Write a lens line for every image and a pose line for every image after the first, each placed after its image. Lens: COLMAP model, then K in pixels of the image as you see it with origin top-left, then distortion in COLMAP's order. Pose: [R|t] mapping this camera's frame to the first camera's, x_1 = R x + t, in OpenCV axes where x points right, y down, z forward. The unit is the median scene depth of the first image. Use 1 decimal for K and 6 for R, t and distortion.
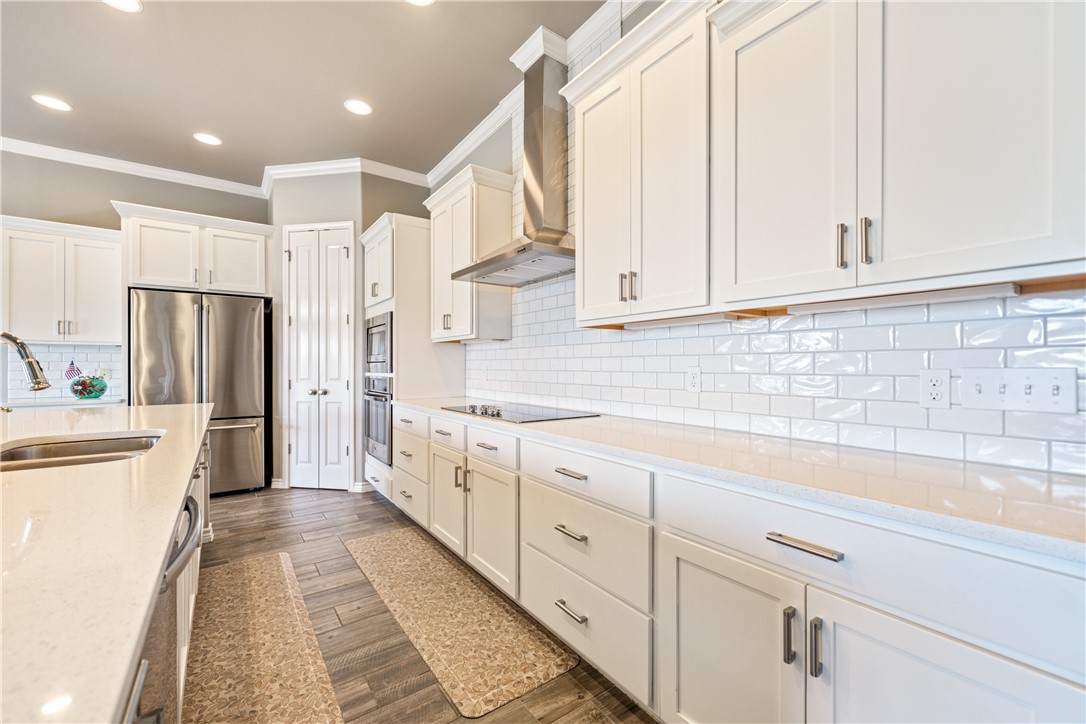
lens RADIAL K [[441.9, 0, 544.9], [0, 441.9, 365.9], [0, 0, 1]] dist [-0.000309, 0.000158]
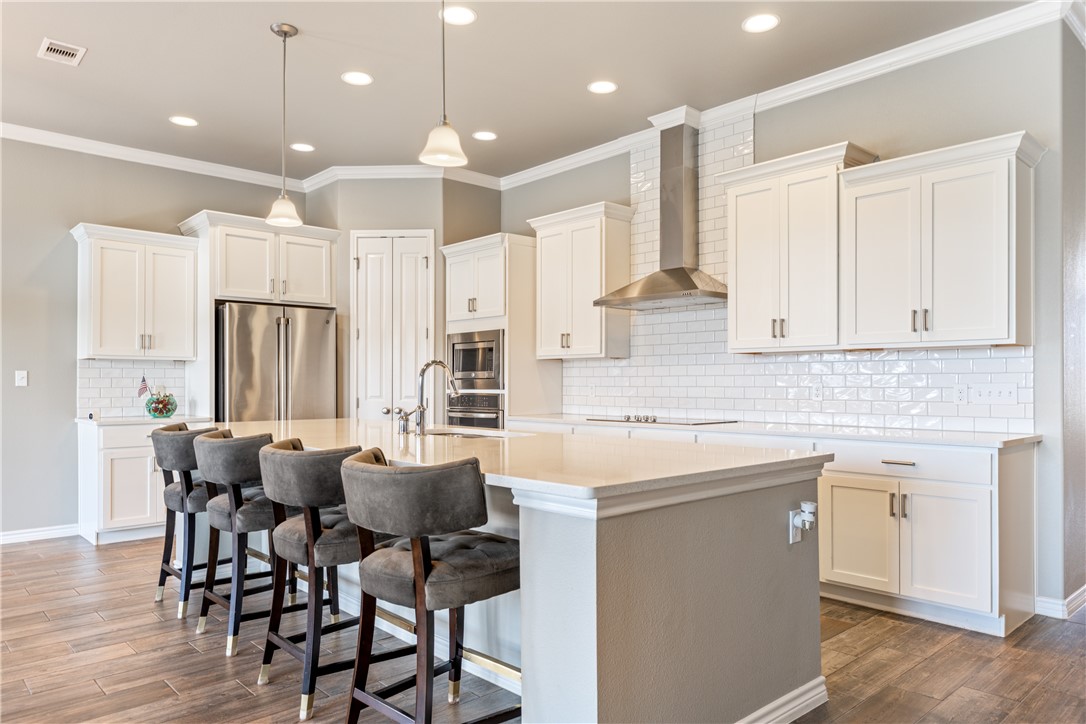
lens RADIAL K [[738.3, 0, 542.6], [0, 738.3, 379.0], [0, 0, 1]] dist [0.007172, 0.002818]
pose [[0.992347, 0.000431, 0.123477, -0.443619], [0.000335, 0.999981, -0.006188, 0.002175], [-0.123478, 0.006182, 0.992328, -0.665412]]
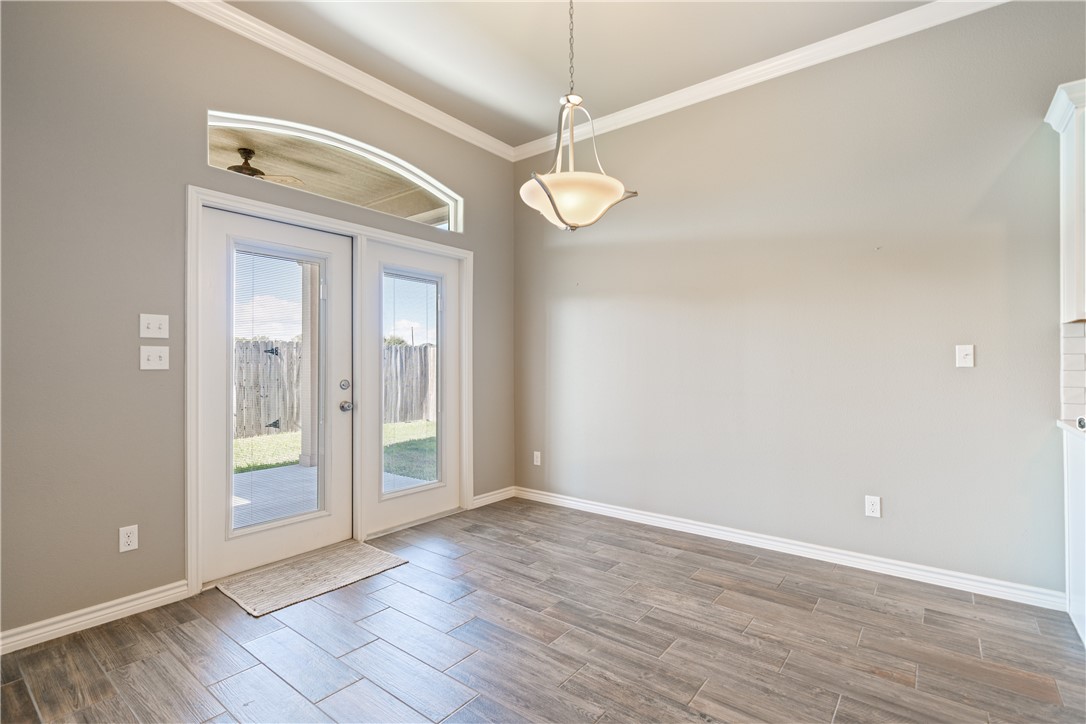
lens RADIAL K [[497.0, 0, 544.4], [0, 497.0, 361.2], [0, 0, 1]] dist [-0.002714, 0.000766]
pose [[0.273454, -0.005317, -0.961870, -0.791605], [0.000986, 0.999986, -0.005247, 0.001653], [0.961885, 0.000486, 0.273455, 0.189150]]
